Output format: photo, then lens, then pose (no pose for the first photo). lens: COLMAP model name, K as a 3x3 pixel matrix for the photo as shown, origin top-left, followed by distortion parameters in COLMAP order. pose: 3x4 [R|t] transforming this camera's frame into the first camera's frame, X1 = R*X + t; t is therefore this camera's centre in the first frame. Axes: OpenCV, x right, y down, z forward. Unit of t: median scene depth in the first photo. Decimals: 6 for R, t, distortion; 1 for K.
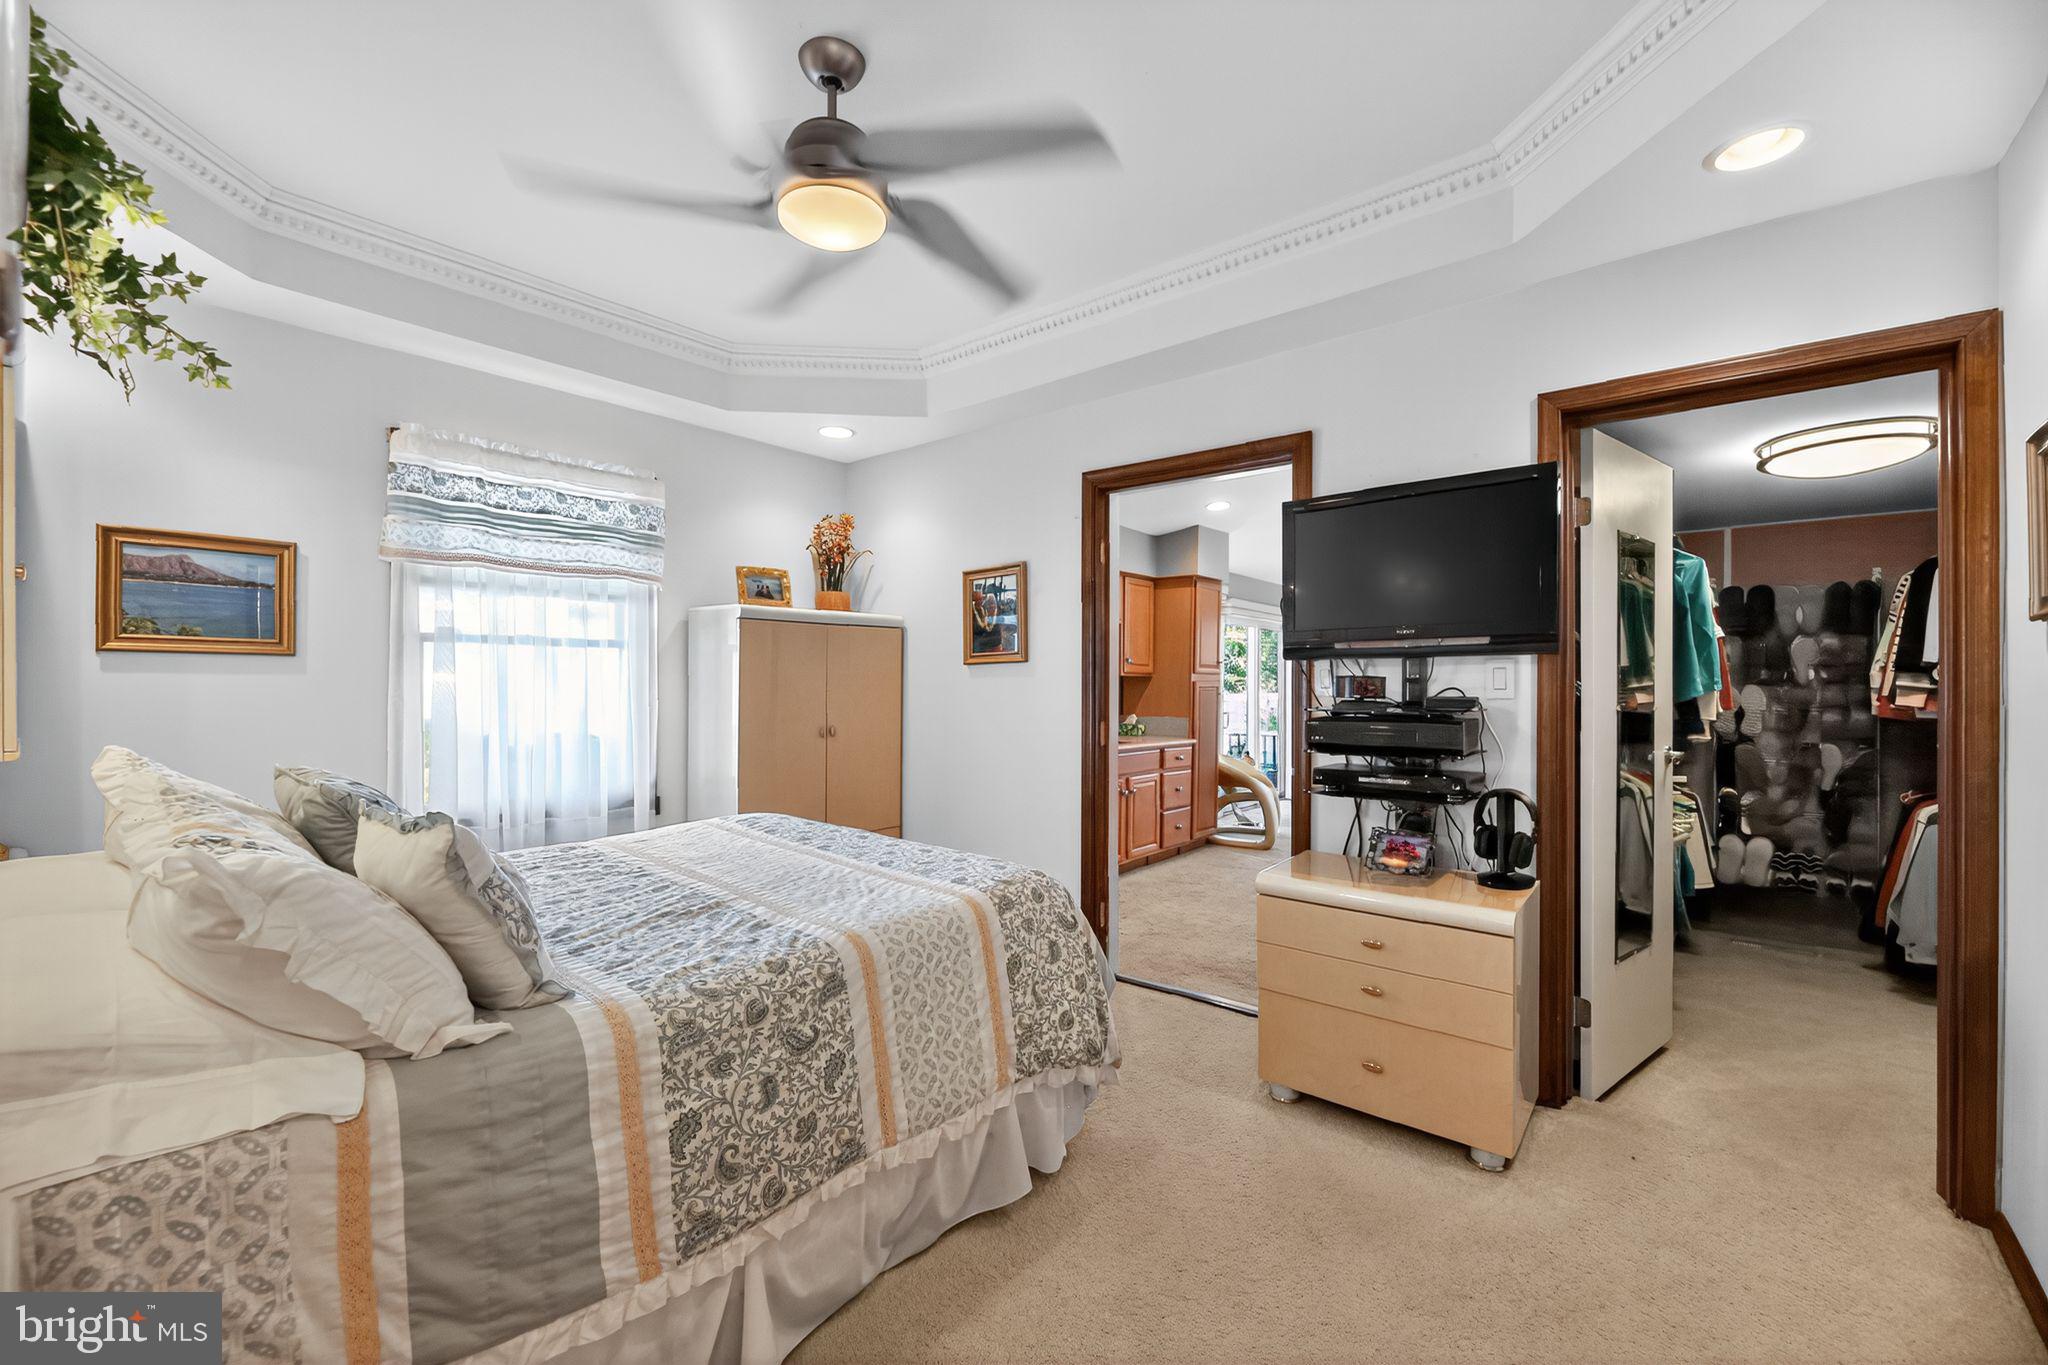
lens RADIAL K [[835.6, 0, 1023.1], [0, 835.6, 682.5], [0, 0, 1]] dist [-0.001866, -0.000859]
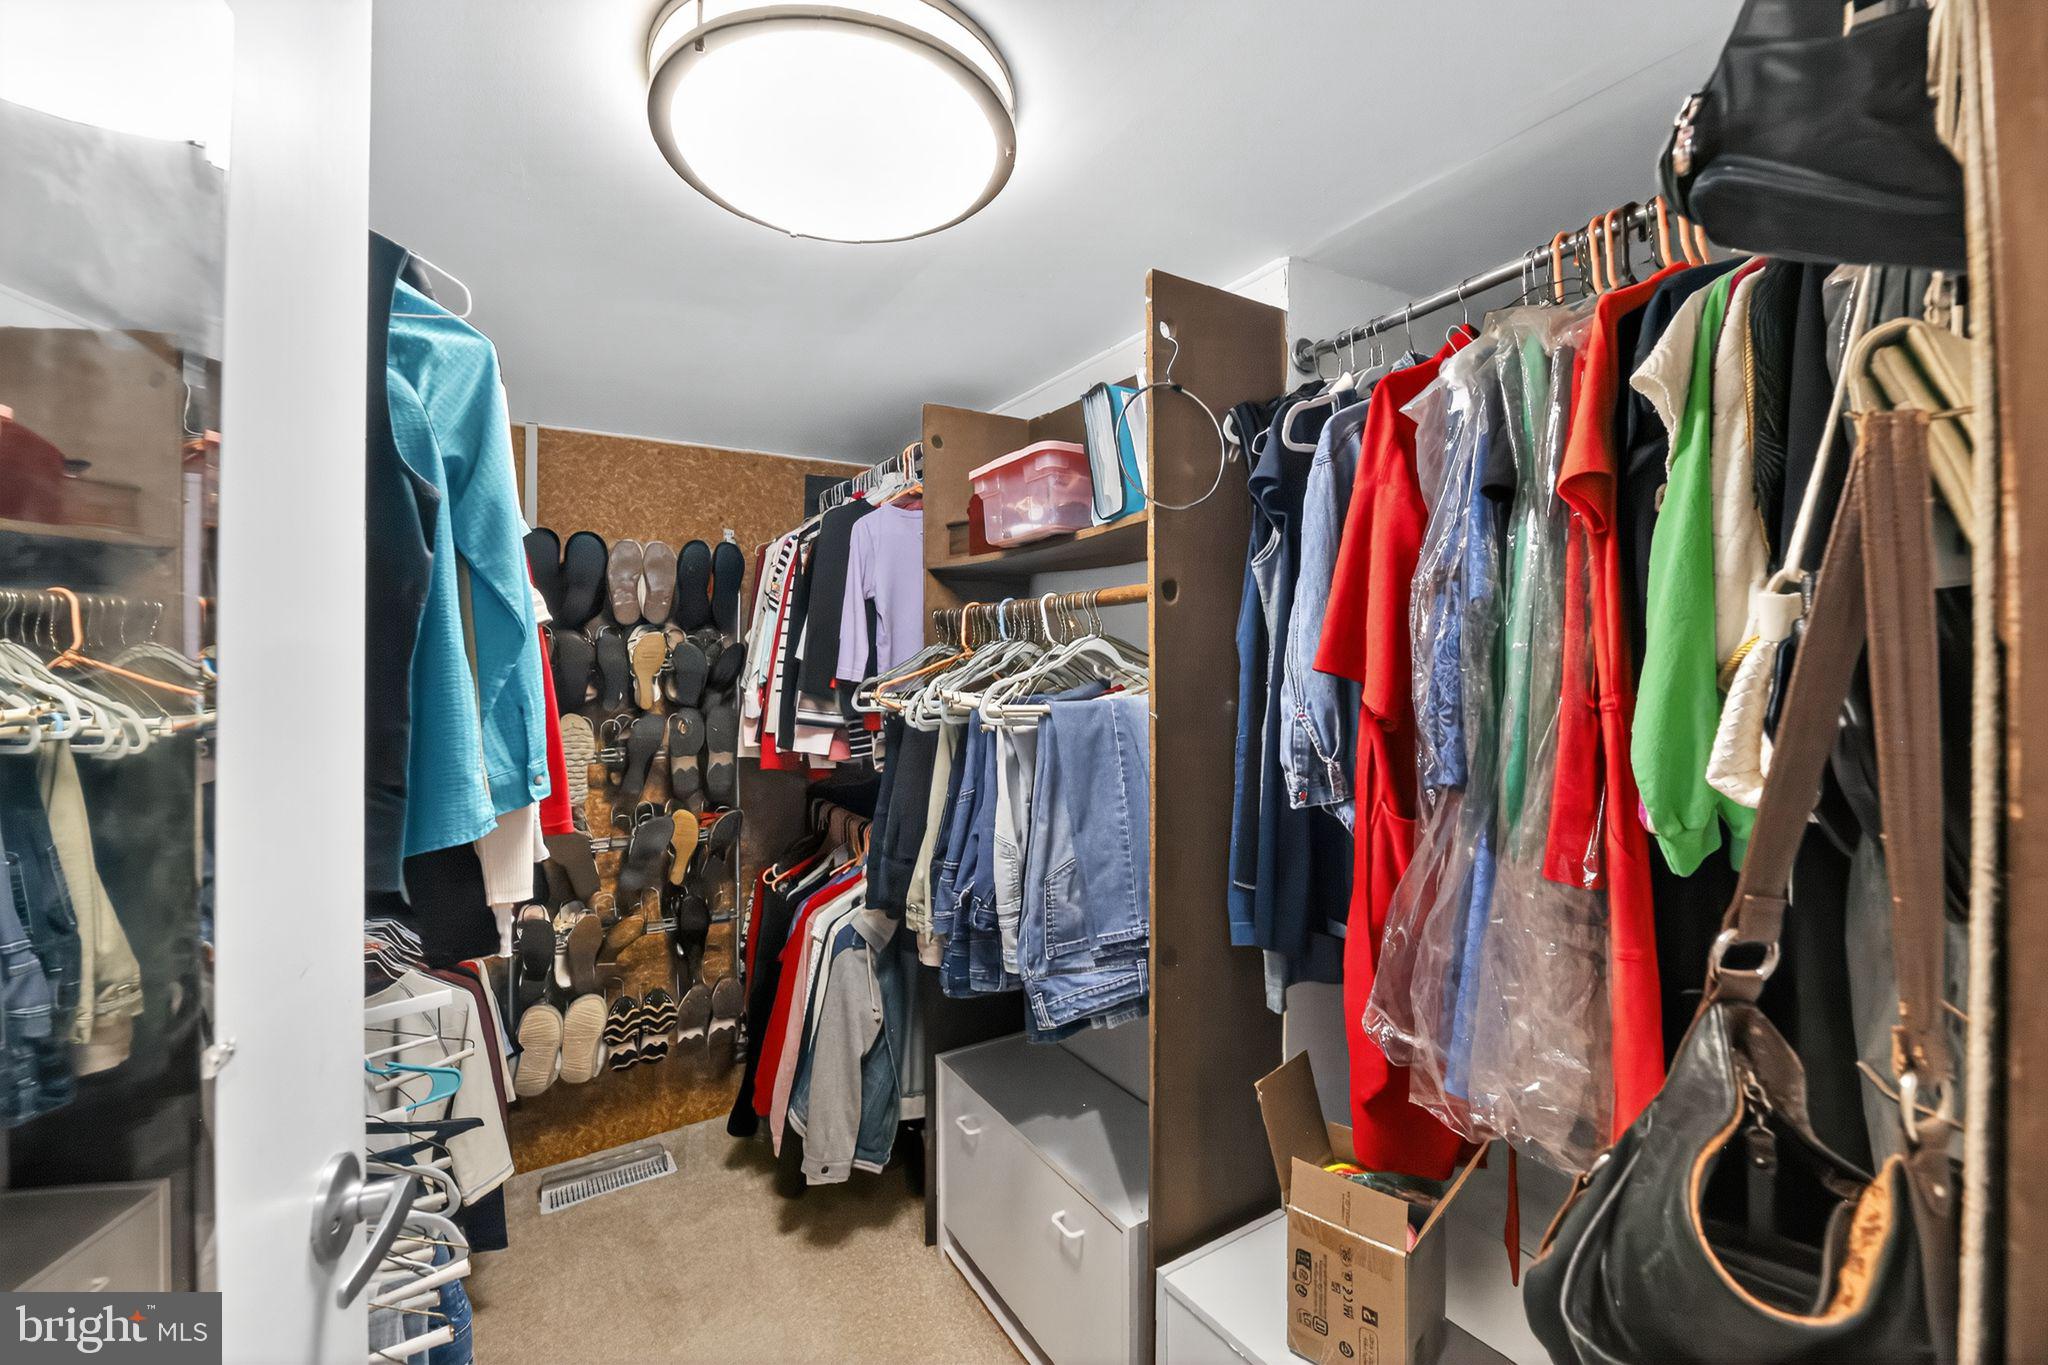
lens RADIAL K [[835.6, 0, 1024.1], [0, 835.6, 675.5], [0, 0, 1]] dist [-0.001866, -0.000859]
pose [[0.309890, 0.001002, 0.950772, 0.462809], [0.000049, 0.999999, -0.001070, -0.021898], [-0.950772, 0.000378, 0.309890, 0.569922]]
